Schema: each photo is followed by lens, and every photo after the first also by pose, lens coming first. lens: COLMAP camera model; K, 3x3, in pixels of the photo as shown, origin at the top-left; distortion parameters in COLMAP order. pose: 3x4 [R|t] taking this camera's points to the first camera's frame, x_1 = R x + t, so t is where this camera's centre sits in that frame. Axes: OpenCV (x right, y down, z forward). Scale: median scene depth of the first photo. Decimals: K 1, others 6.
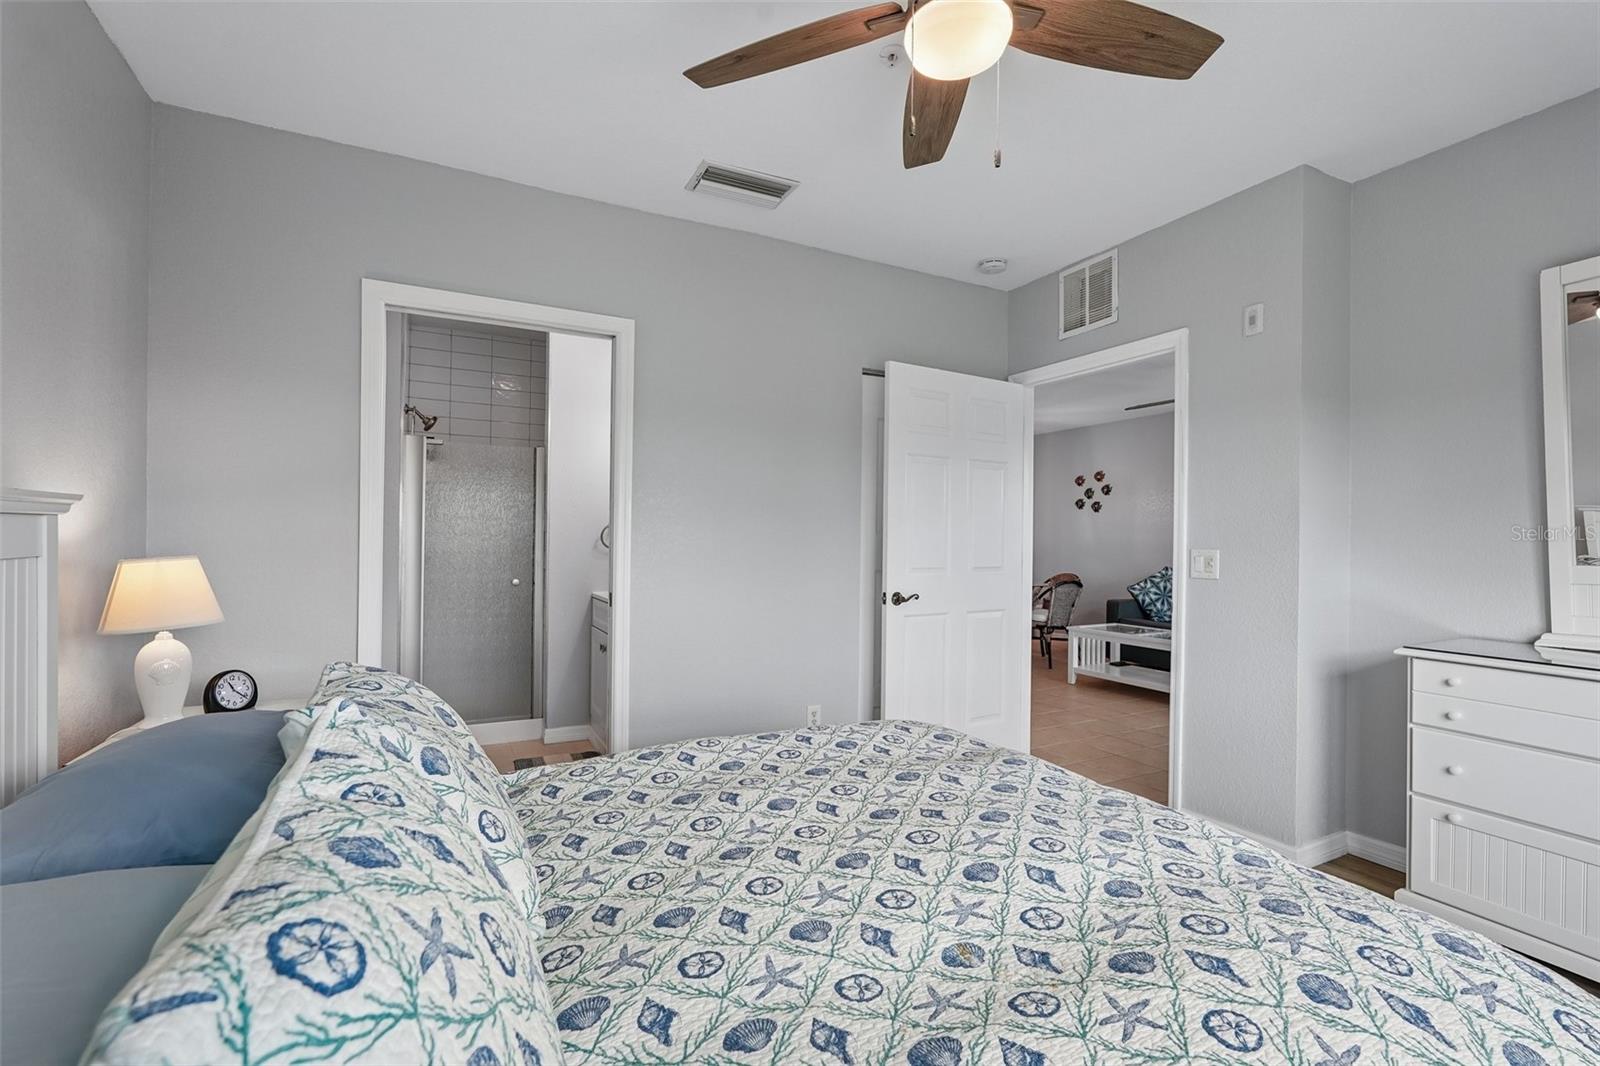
lens RADIAL K [[706.4, 0, 801.0], [0, 706.4, 540.1], [0, 0, 1]] dist [-0.014473, 0.008109]
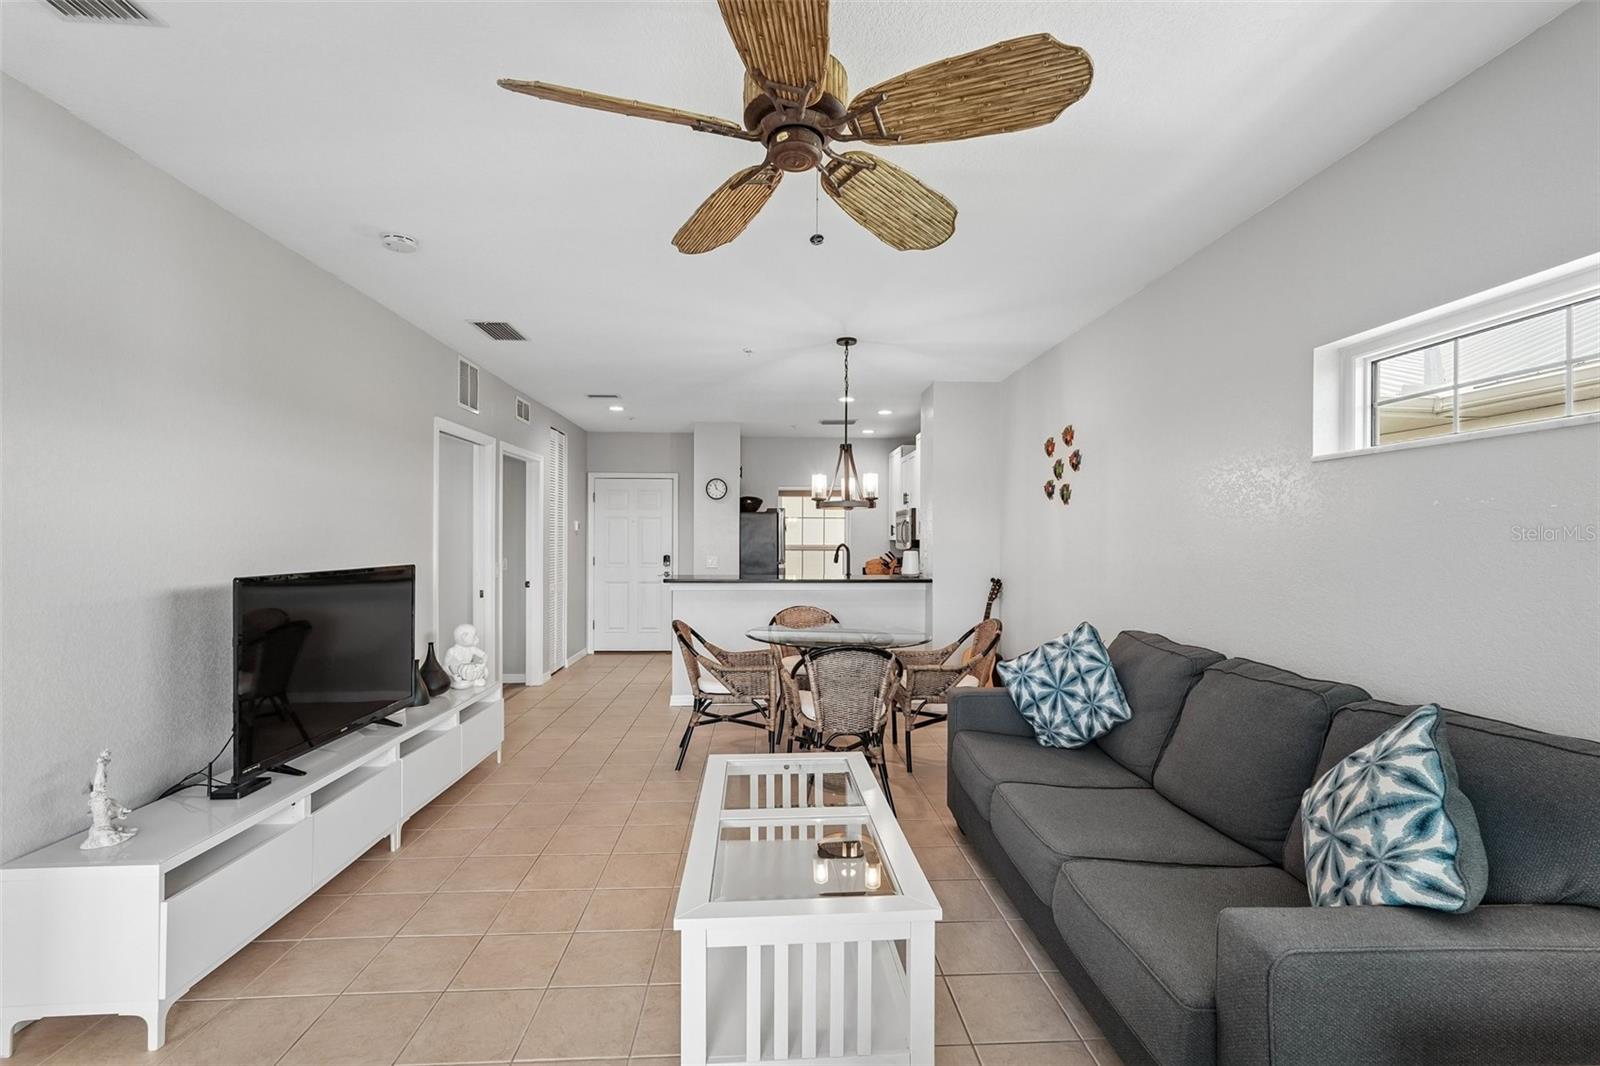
lens RADIAL K [[706.4, 0, 801.0], [0, 706.4, 540.1], [0, 0, 1]] dist [-0.014473, 0.008109]
pose [[0.915377, -0.004407, -0.402574, 0.455245], [0.003918, 0.999990, -0.002038, -0.012405], [0.402579, 0.000288, 0.915385, 0.440891]]
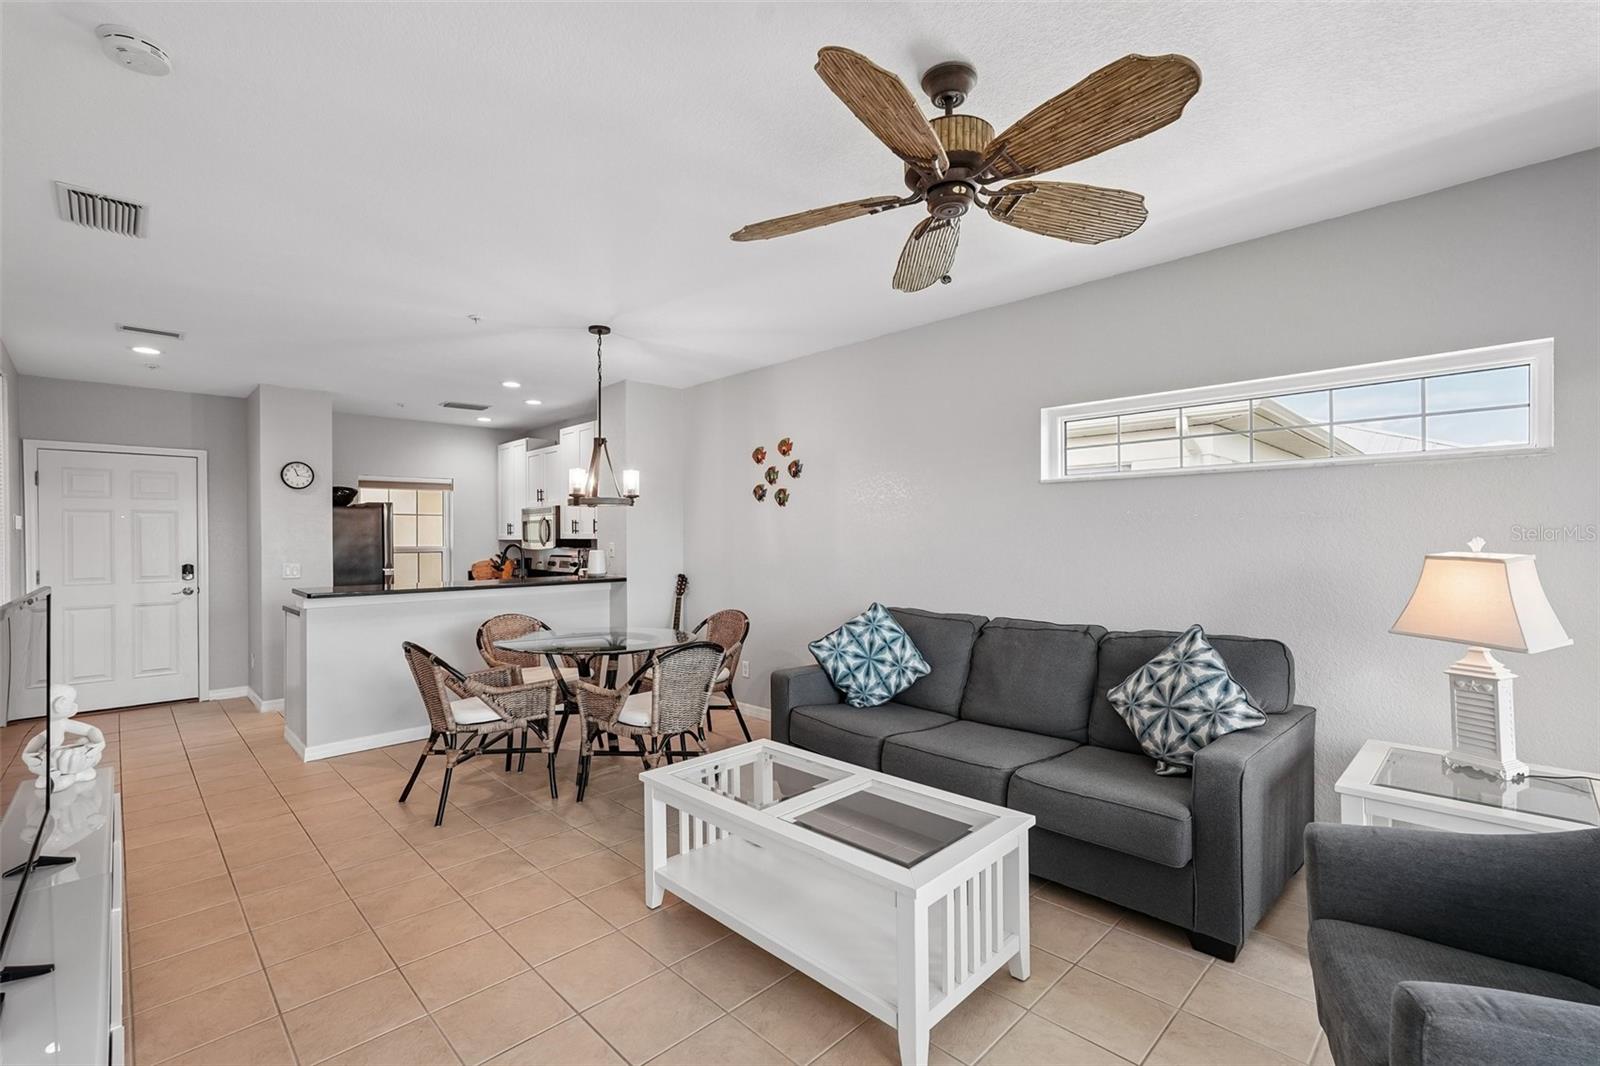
lens RADIAL K [[706.2, 0, 802.8], [0, 706.2, 537.8], [0, 0, 1]] dist [-0.008659, 0.001248]
pose [[0.952528, -0.014681, 0.304097, 0.252697], [0.014573, 0.999890, 0.002624, -0.013612], [-0.304102, 0.001932, 0.952637, 0.416013]]
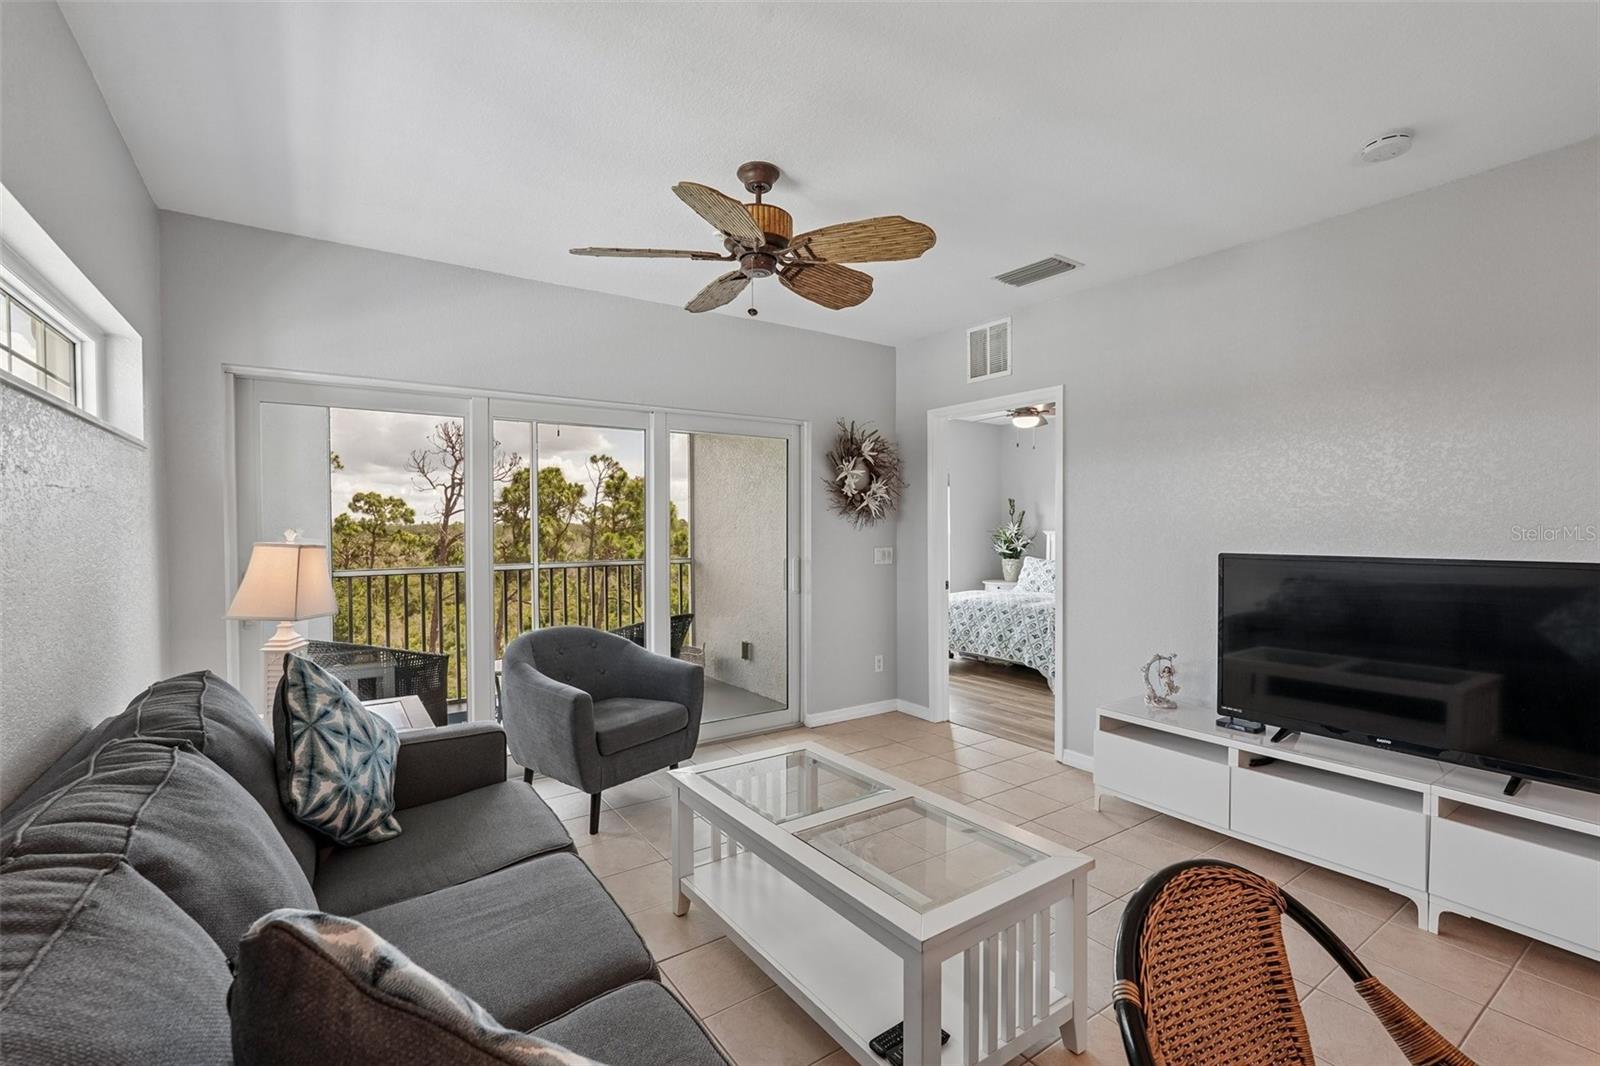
lens RADIAL K [[706.4, 0, 801.0], [0, 706.4, 540.1], [0, 0, 1]] dist [-0.014473, 0.008109]
pose [[-0.990404, -0.001374, -0.138197, 0.397036], [-0.004308, 0.999772, 0.020937, -0.011944], [0.138137, 0.021331, -0.990183, 0.936160]]
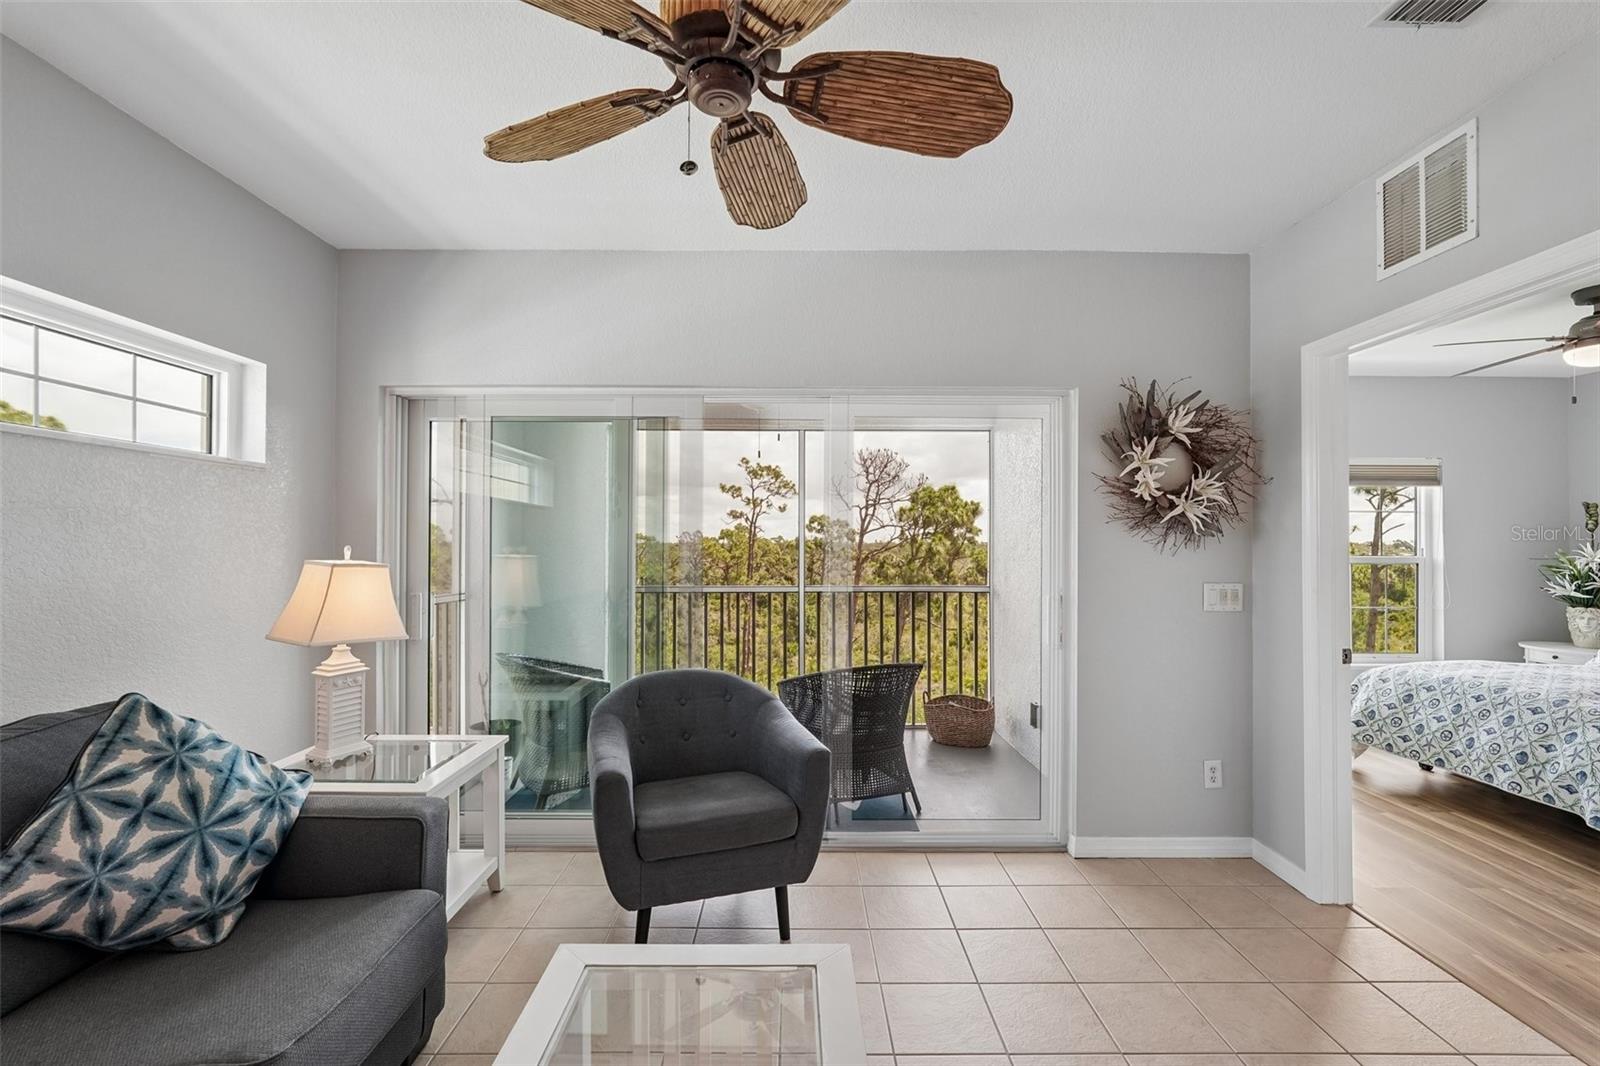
lens RADIAL K [[706.4, 0, 801.0], [0, 706.4, 540.1], [0, 0, 1]] dist [-0.014473, 0.008109]
pose [[-0.894929, -0.007556, 0.446145, 0.276764], [-0.009411, 0.999954, -0.001941, -0.013156], [-0.446110, -0.005936, -0.894958, 0.773306]]
